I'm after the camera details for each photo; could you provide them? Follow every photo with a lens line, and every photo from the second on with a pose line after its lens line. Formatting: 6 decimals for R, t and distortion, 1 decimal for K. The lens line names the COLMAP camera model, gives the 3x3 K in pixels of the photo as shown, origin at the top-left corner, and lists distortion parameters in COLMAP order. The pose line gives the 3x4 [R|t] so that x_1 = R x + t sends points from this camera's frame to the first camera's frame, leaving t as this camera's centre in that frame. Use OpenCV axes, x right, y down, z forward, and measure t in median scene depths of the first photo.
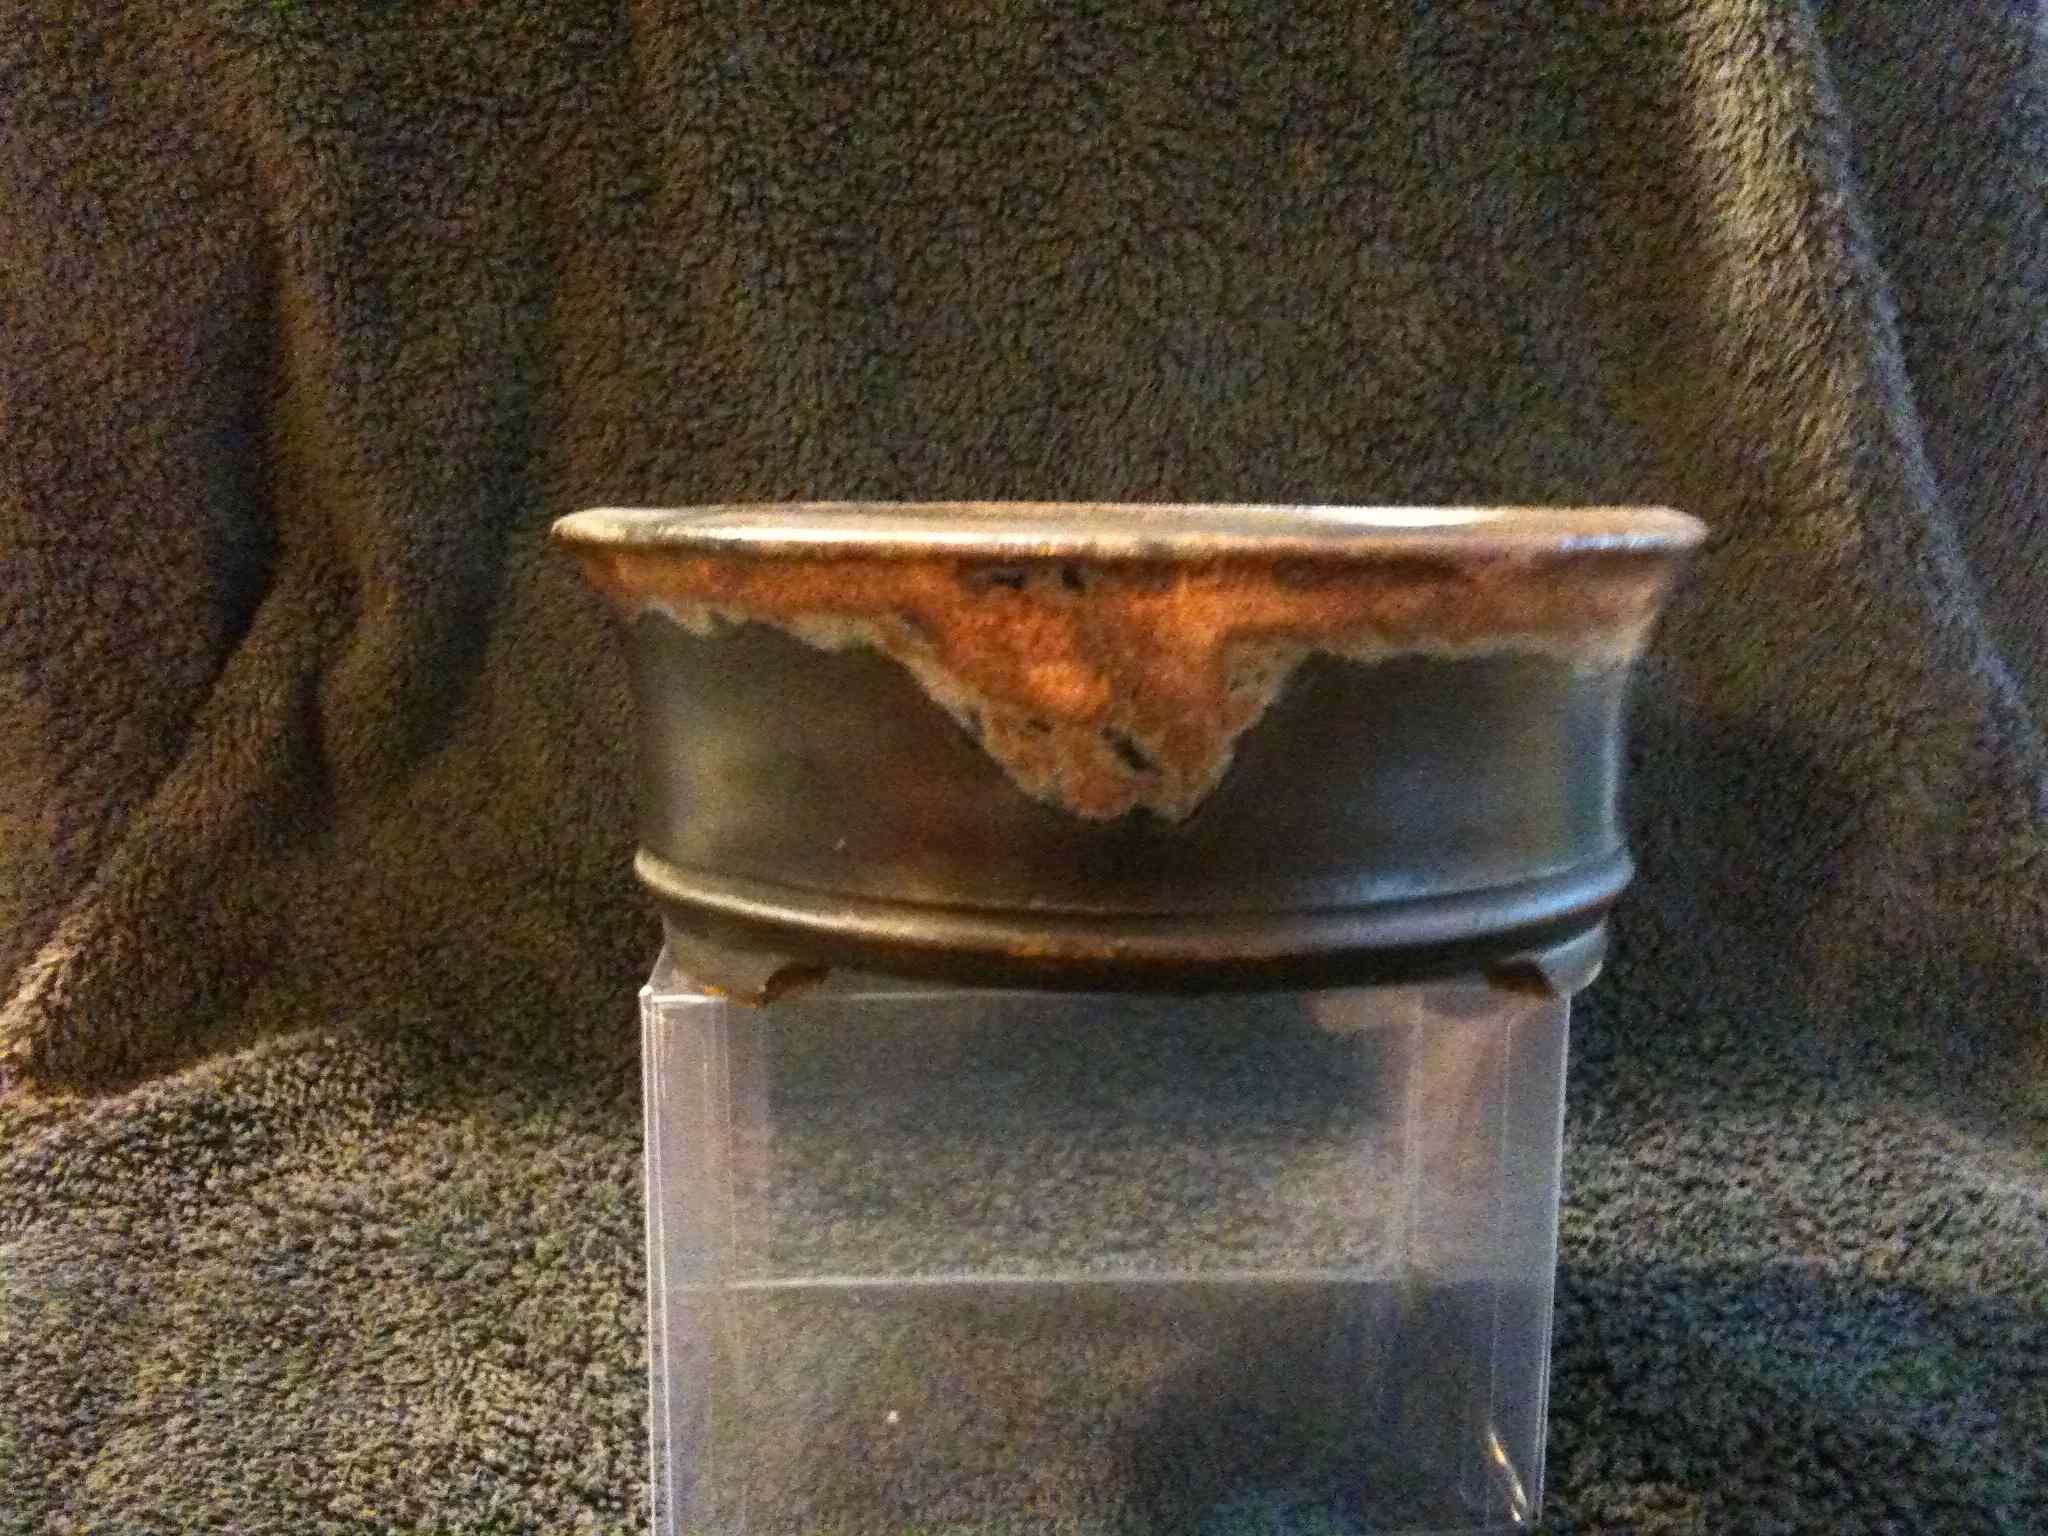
lens RADIAL K [[2205.5, 0, 1022.8], [0, 2205.5, 759.3], [0, 0, 1]] dist [0.118426, -0.399395]
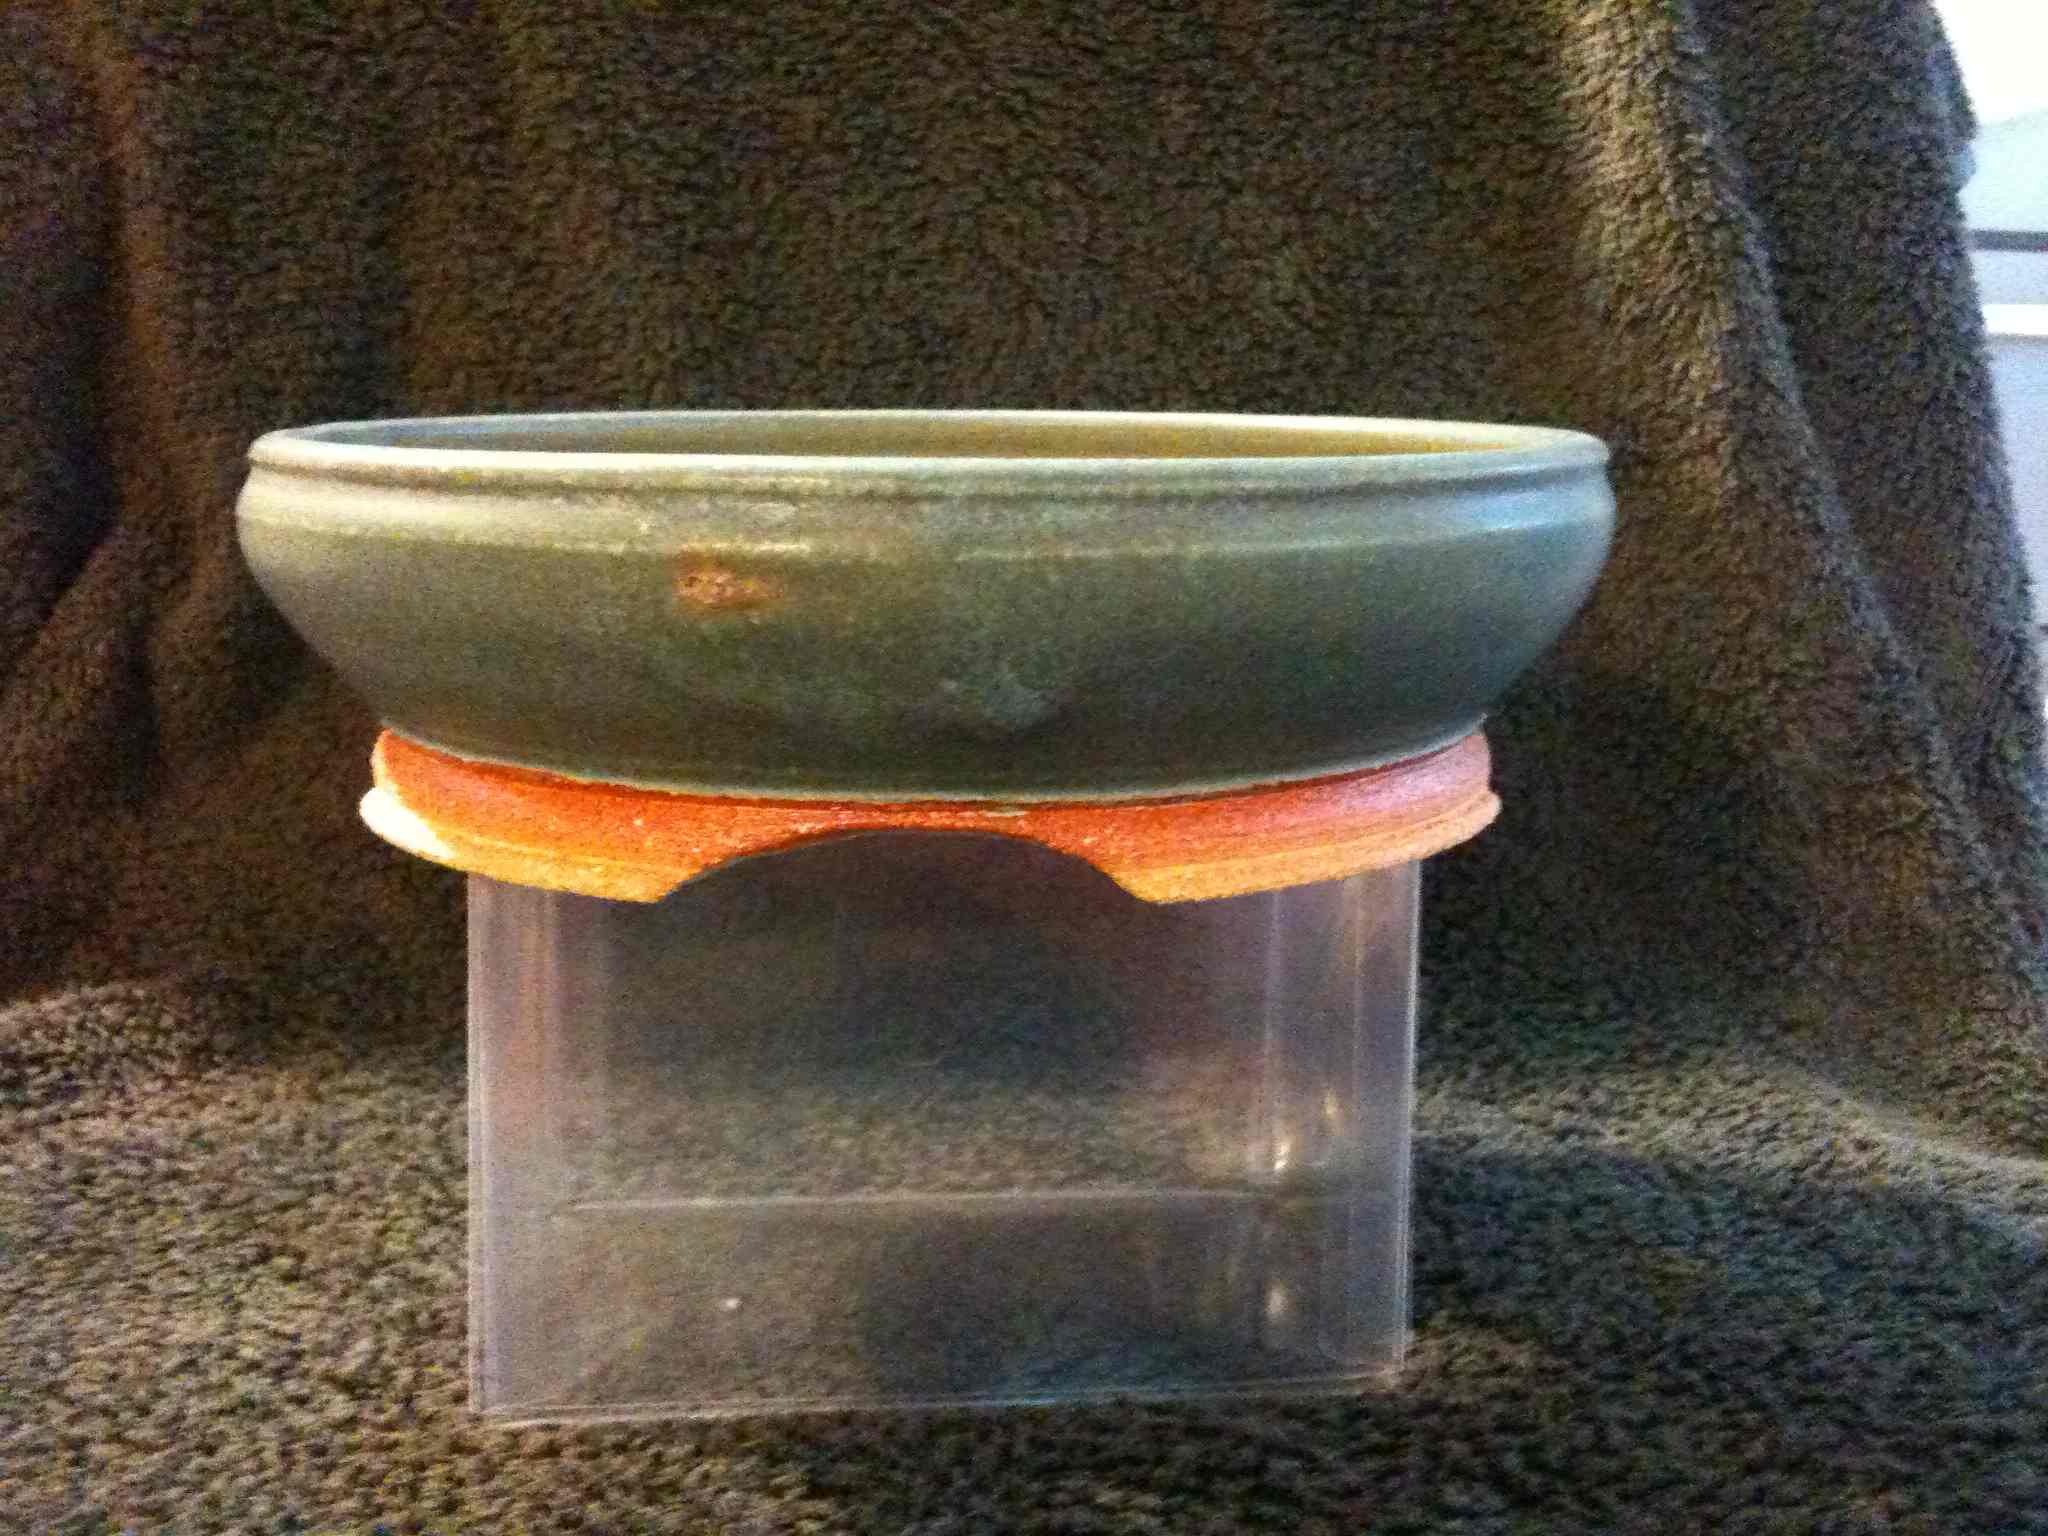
lens RADIAL K [[2231.6, 0, 1017.8], [0, 2231.6, 765.5], [0, 0, 1]] dist [0.120388, -0.433094]
pose [[0.999866, 0.003958, 0.015894, 0.047516], [-0.002778, 0.997283, -0.073610, 0.100516], [-0.016142, 0.073556, 0.997160, 0.031105]]
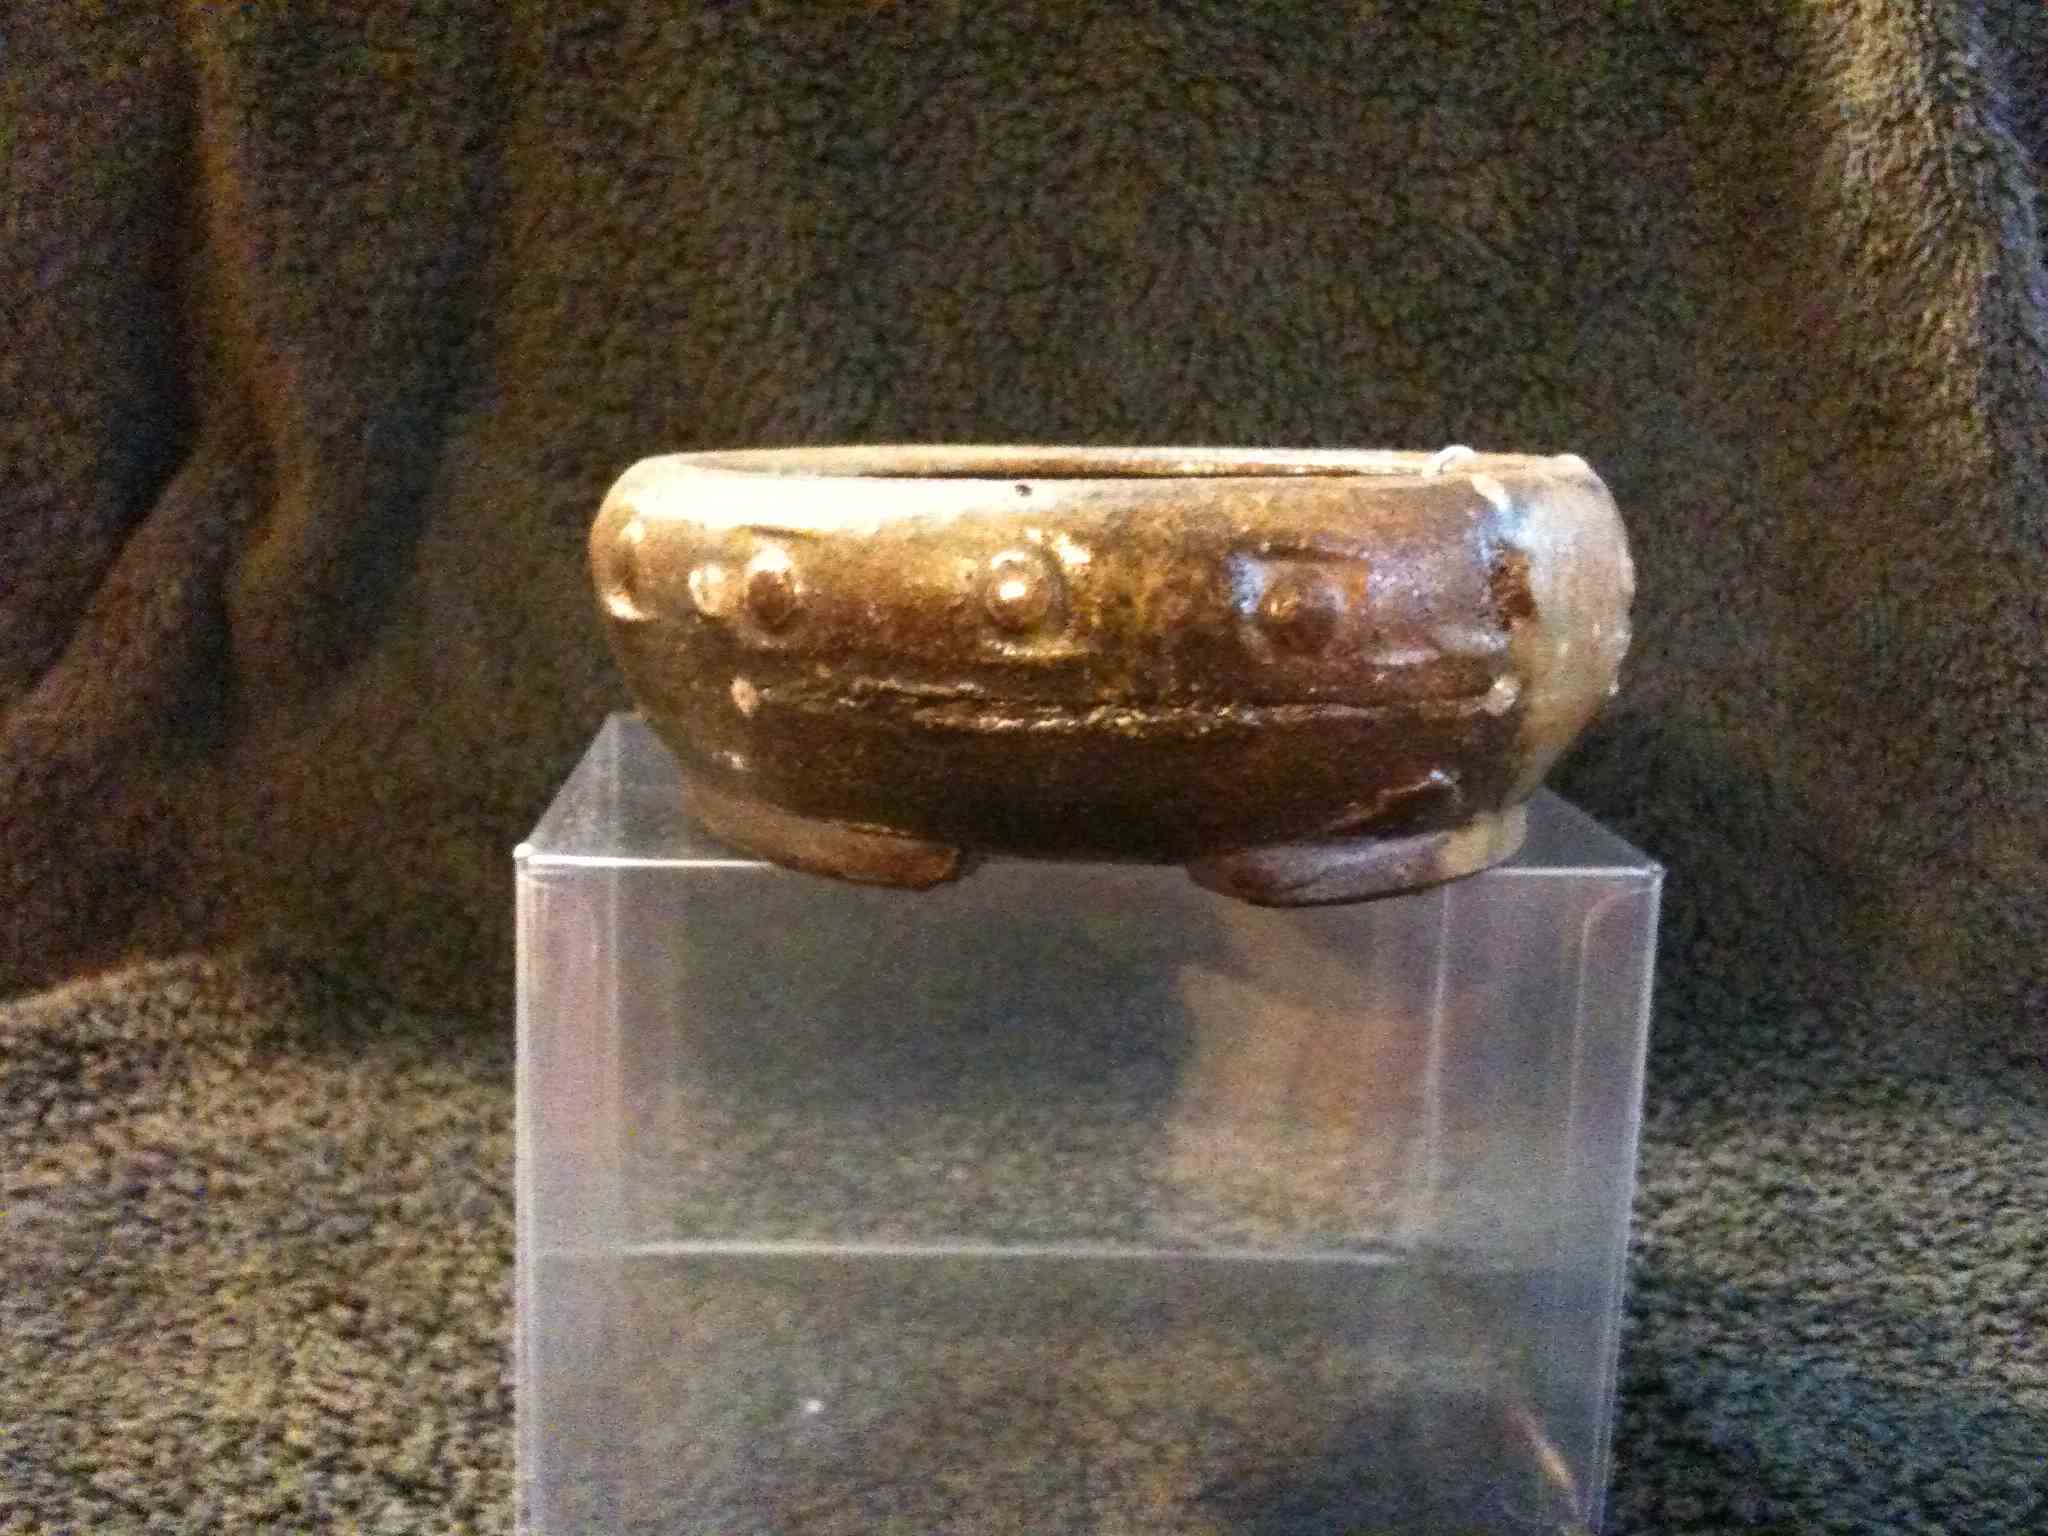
lens RADIAL K [[2231.6, 0, 1017.8], [0, 2231.6, 765.5], [0, 0, 1]] dist [0.120388, -0.433094]
pose [[0.998771, 0.033089, -0.036892, 0.037729], [-0.033719, 0.999294, -0.016582, 0.050547], [0.036317, 0.017806, 0.999182, 0.124687]]
